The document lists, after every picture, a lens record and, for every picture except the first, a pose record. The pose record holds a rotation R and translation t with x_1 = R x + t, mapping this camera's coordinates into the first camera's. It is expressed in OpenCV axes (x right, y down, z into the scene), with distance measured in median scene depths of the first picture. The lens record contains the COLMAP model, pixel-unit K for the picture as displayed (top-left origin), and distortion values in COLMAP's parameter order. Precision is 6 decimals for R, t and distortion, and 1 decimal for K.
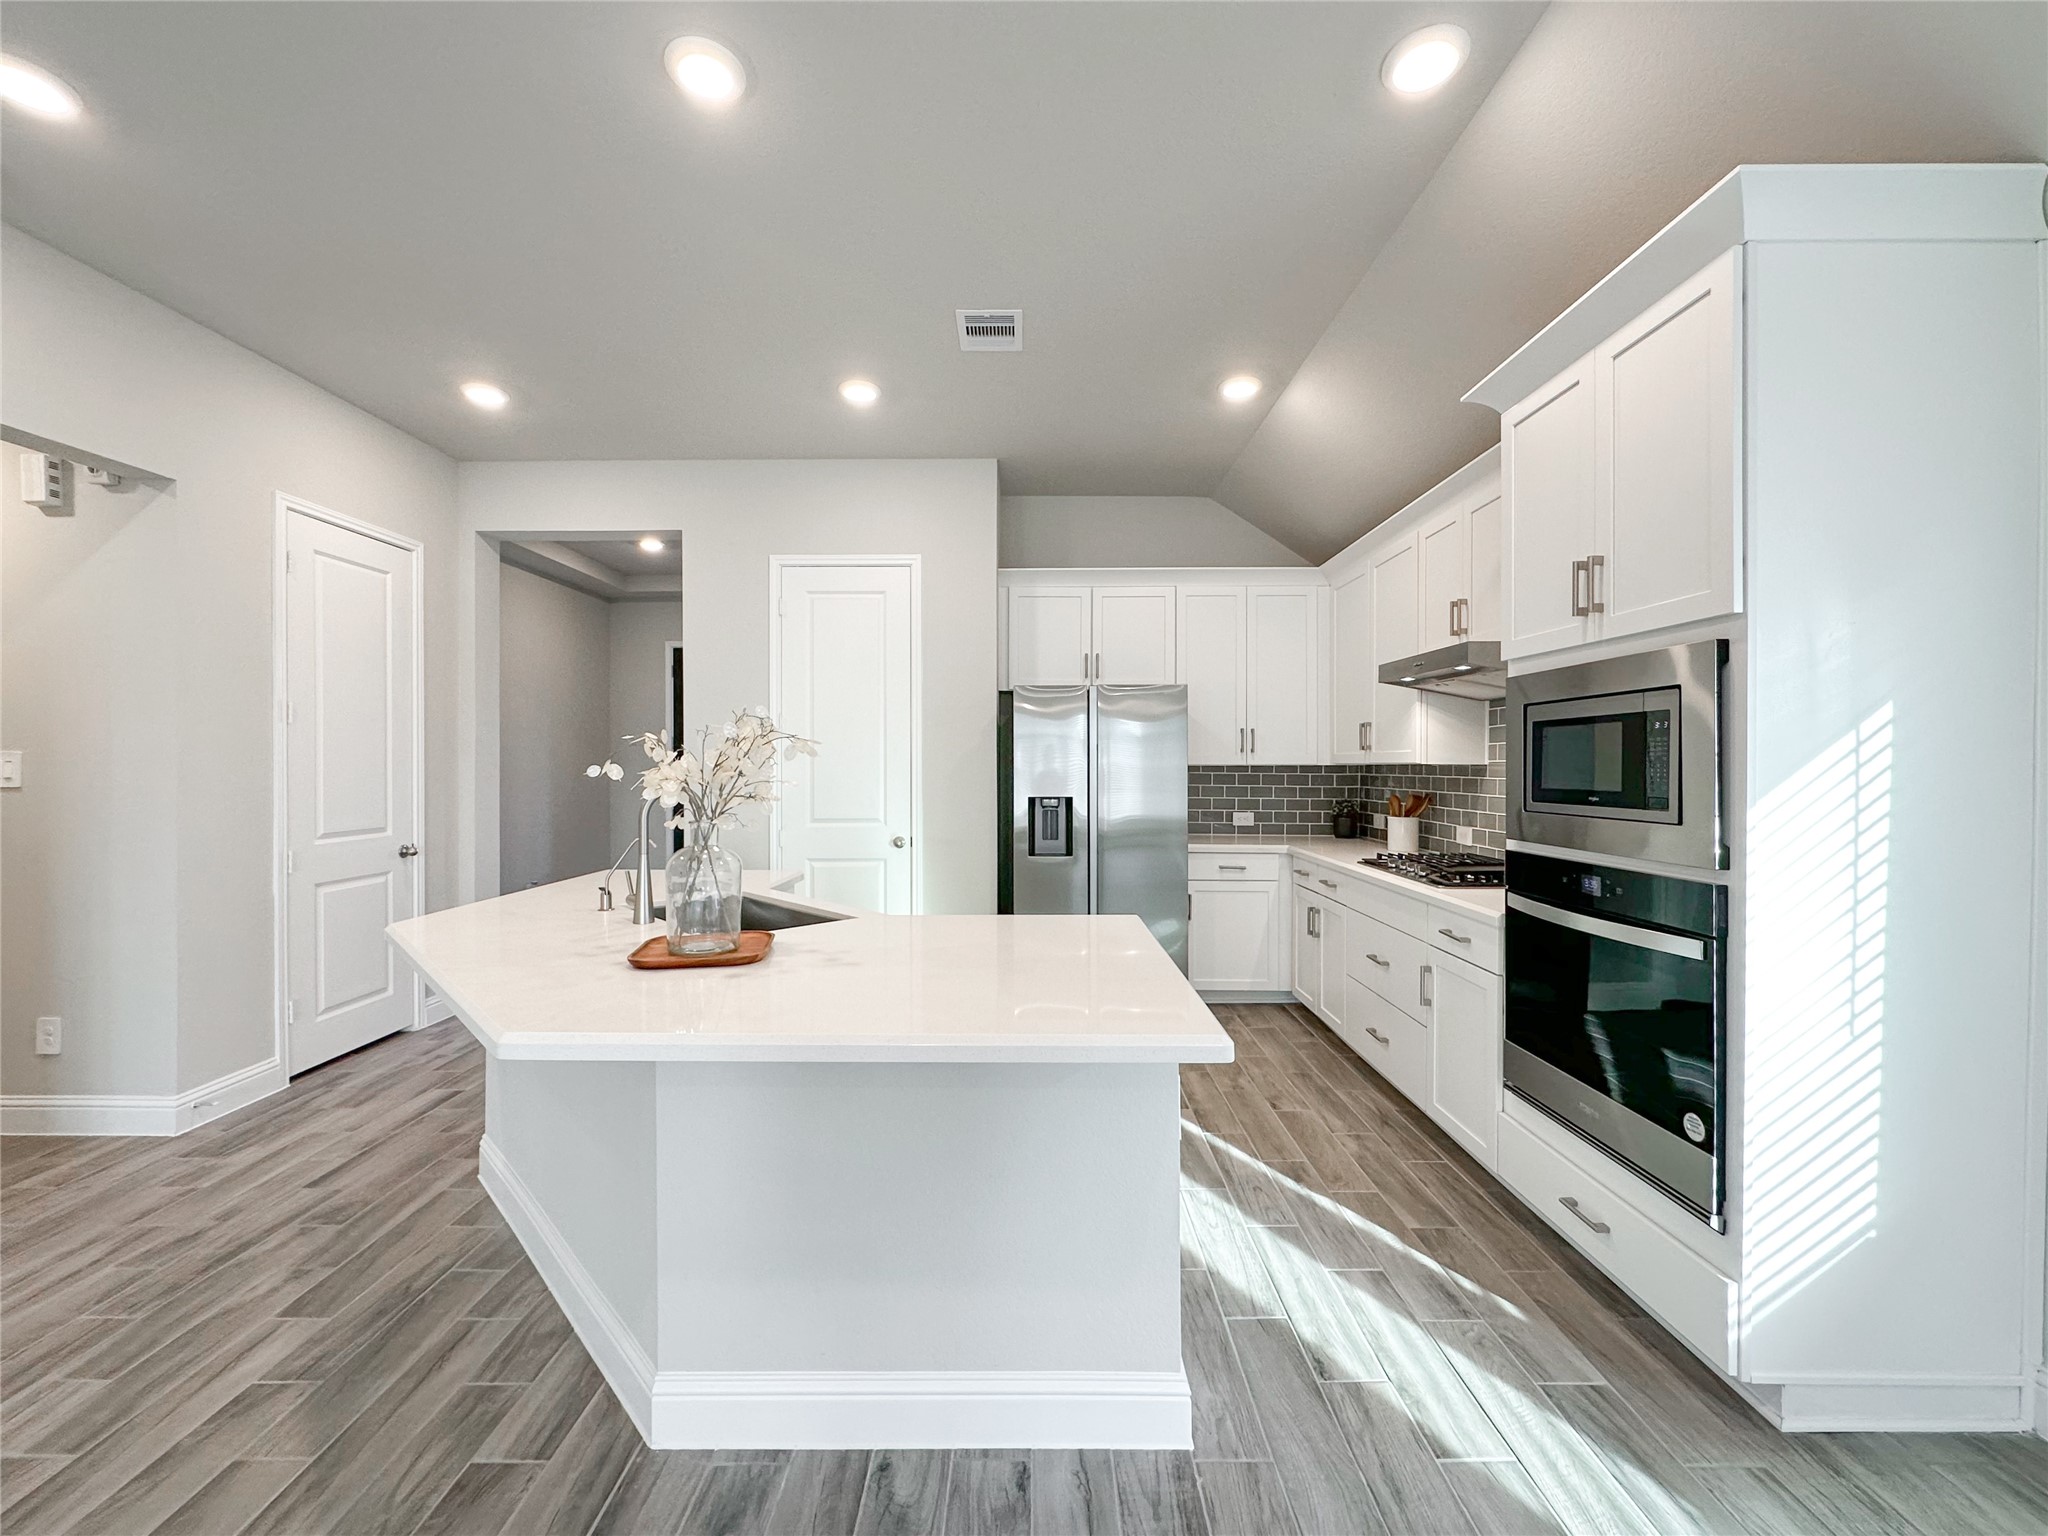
lens RADIAL K [[833.0, 0, 1018.5], [0, 833.0, 766.6], [0, 0, 1]] dist [-0.001037, 0.000046]
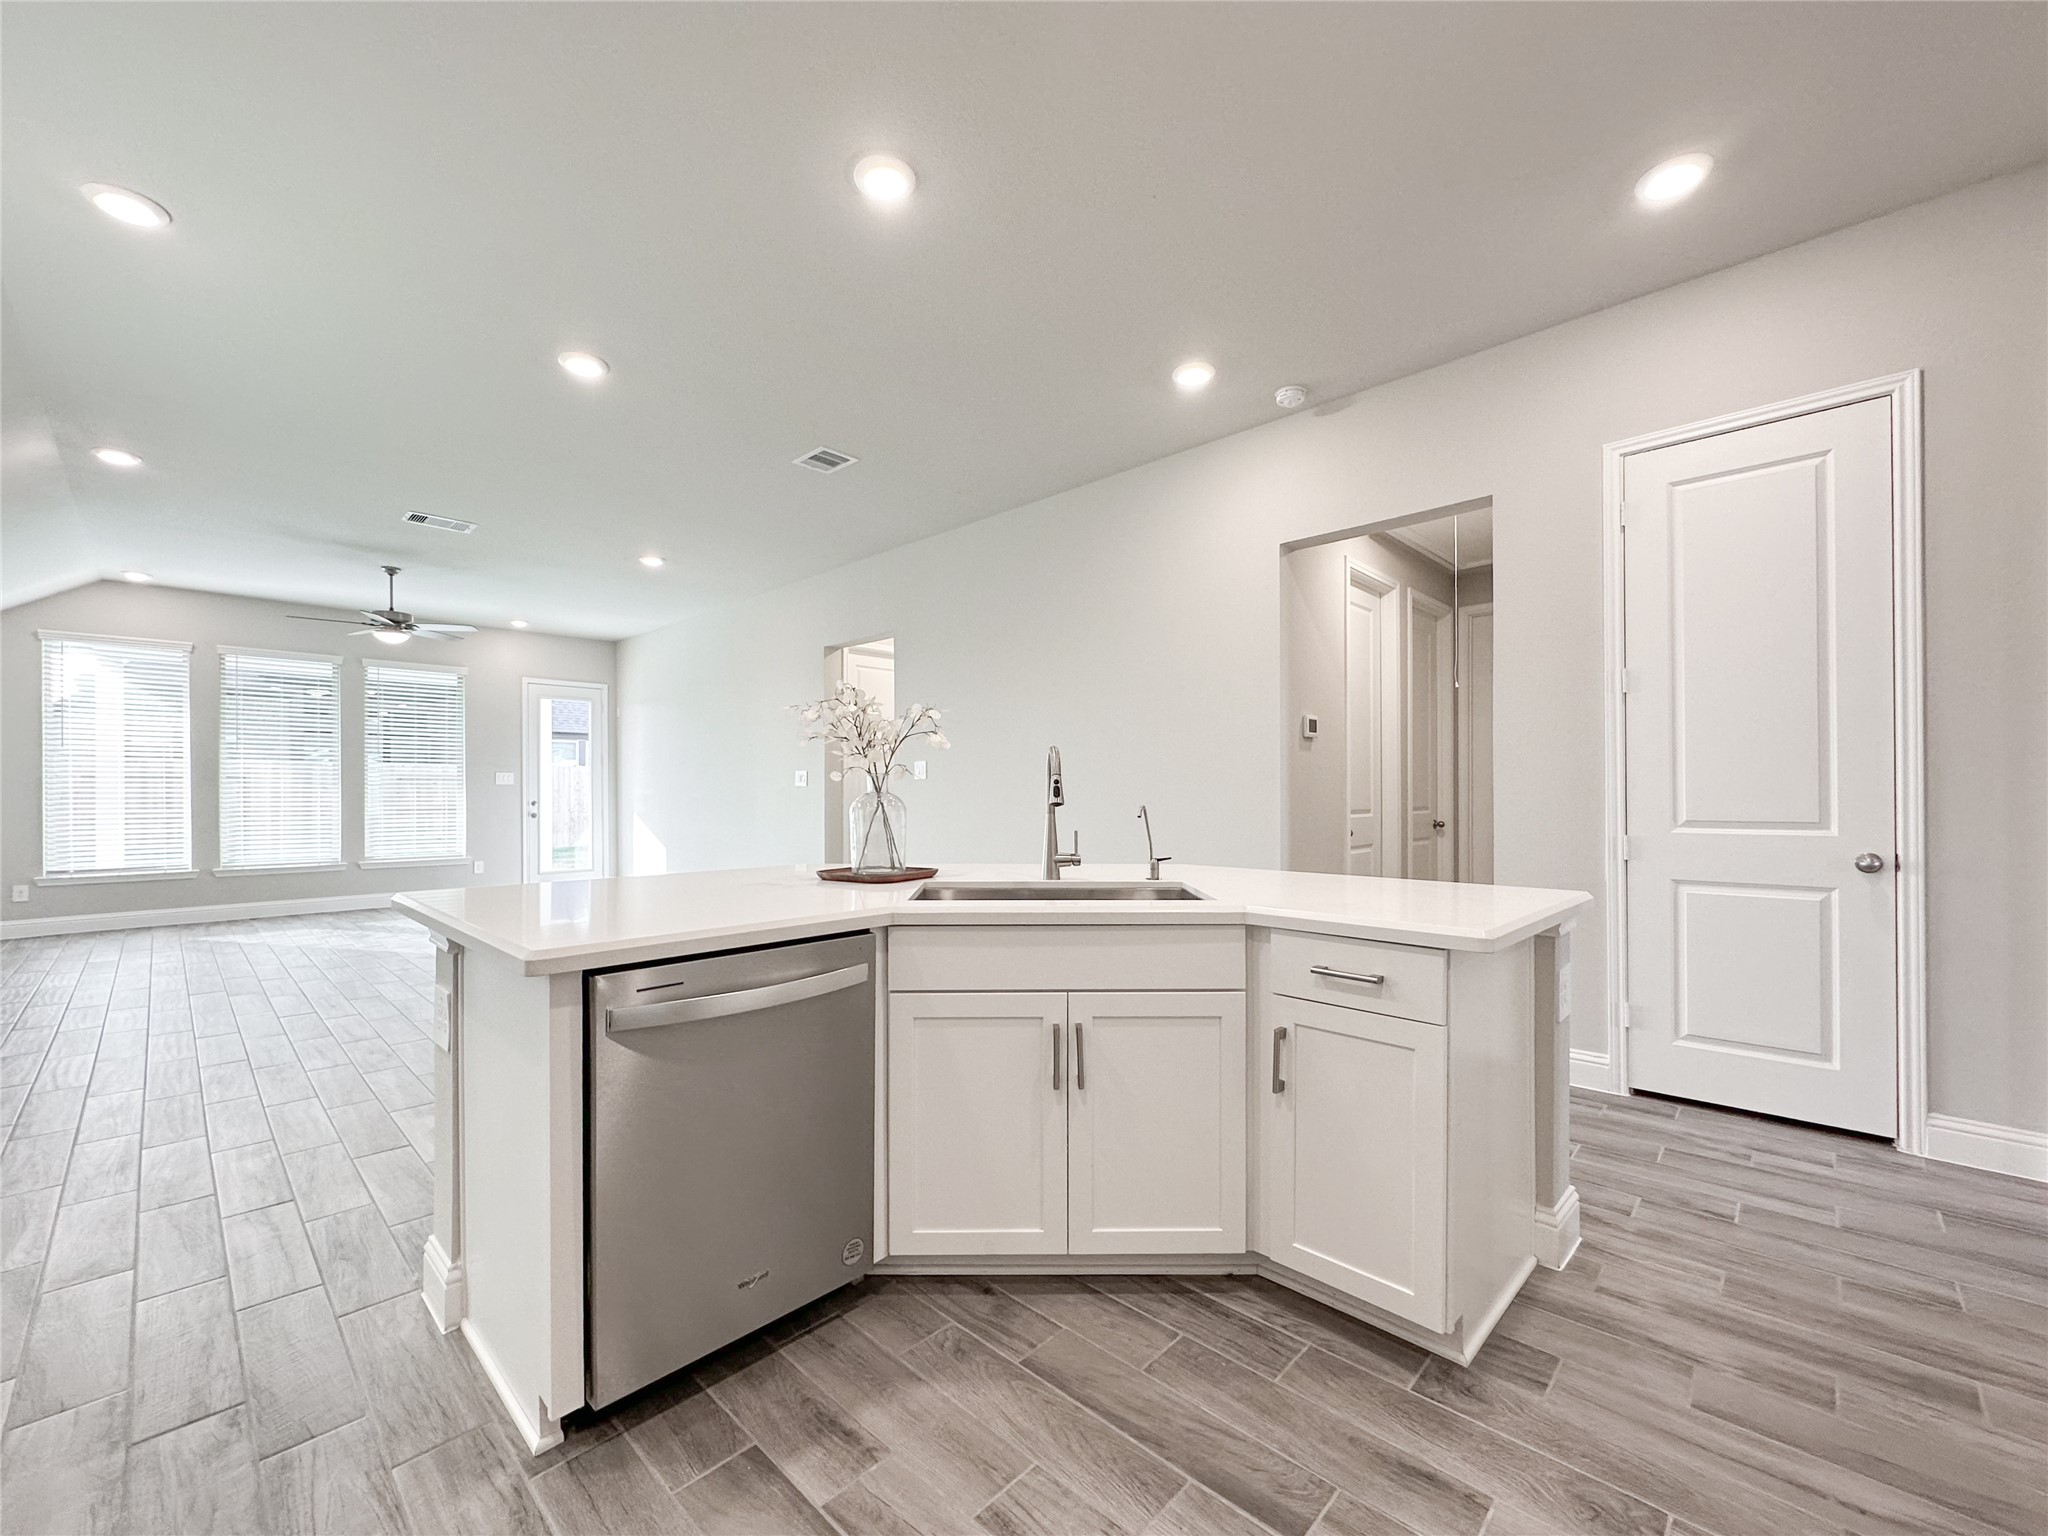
lens RADIAL K [[833.0, 0, 1030.9], [0, 833.0, 787.8], [0, 0, 1]] dist [-0.001037, 0.000046]
pose [[-0.685977, -0.003530, -0.727614, 0.284695], [0.002130, 0.999974, -0.006859, 0.069975], [0.727620, -0.006255, -0.685952, 1.468819]]
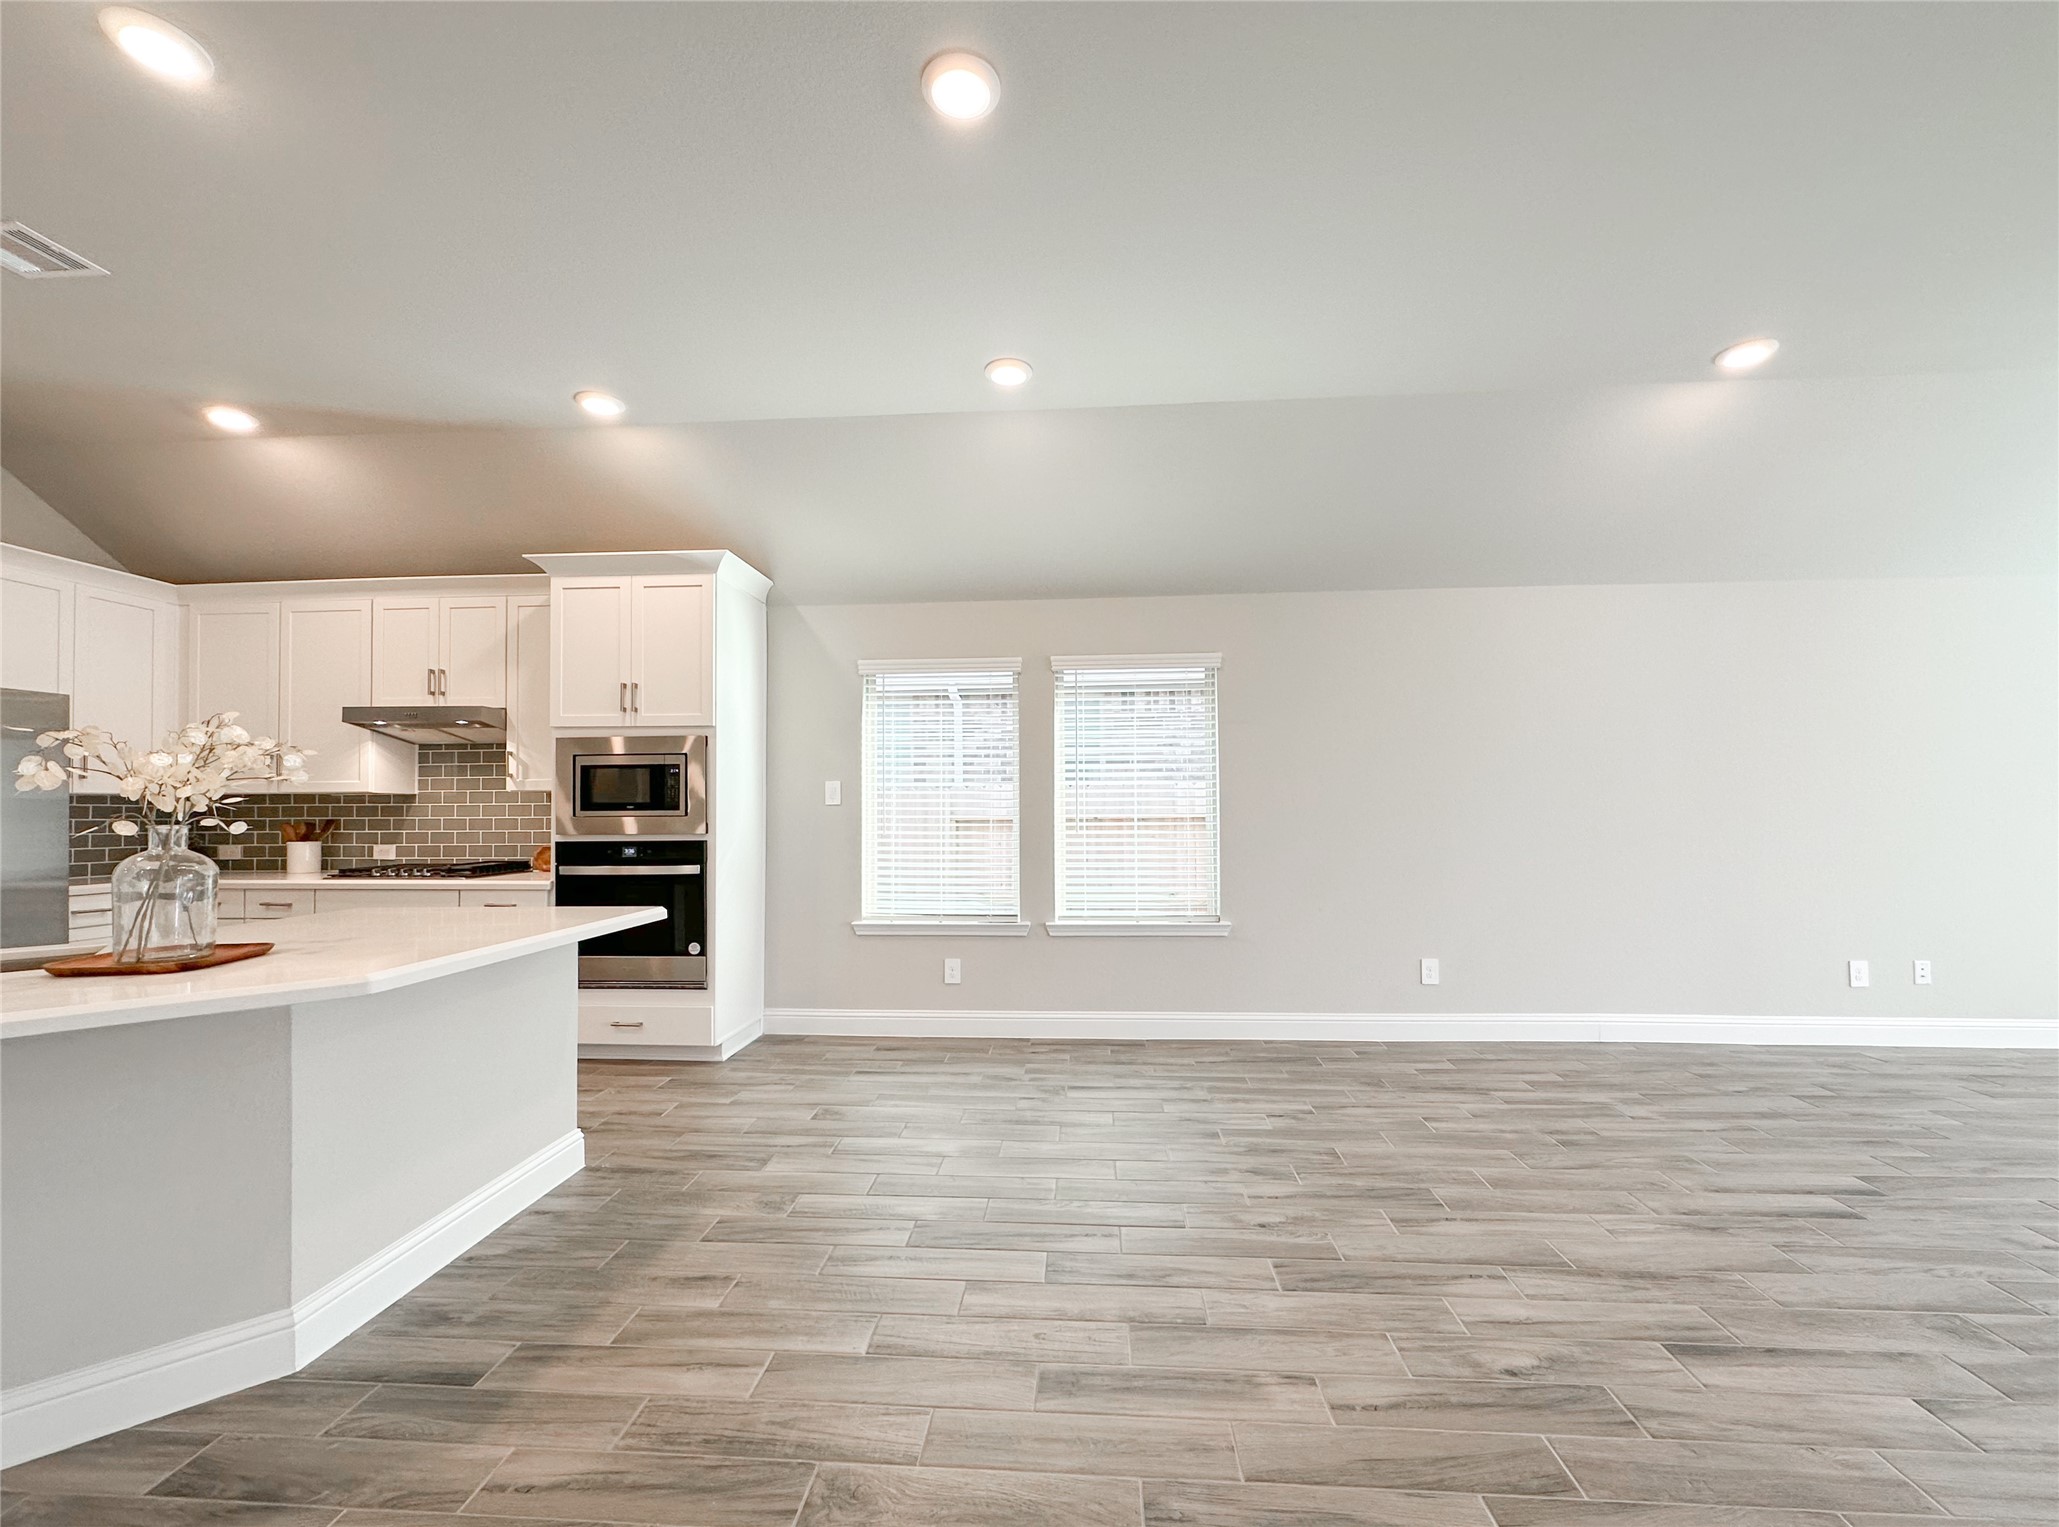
lens RADIAL K [[837.5, 0, 1038.8], [0, 837.5, 798.0], [0, 0, 1]] dist [-0.001037, 0.000046]
pose [[0.062141, 0.006693, 0.998045, -0.905559], [0.008791, 0.999935, -0.007253, 0.030595], [-0.998029, 0.009224, 0.062078, -0.049893]]
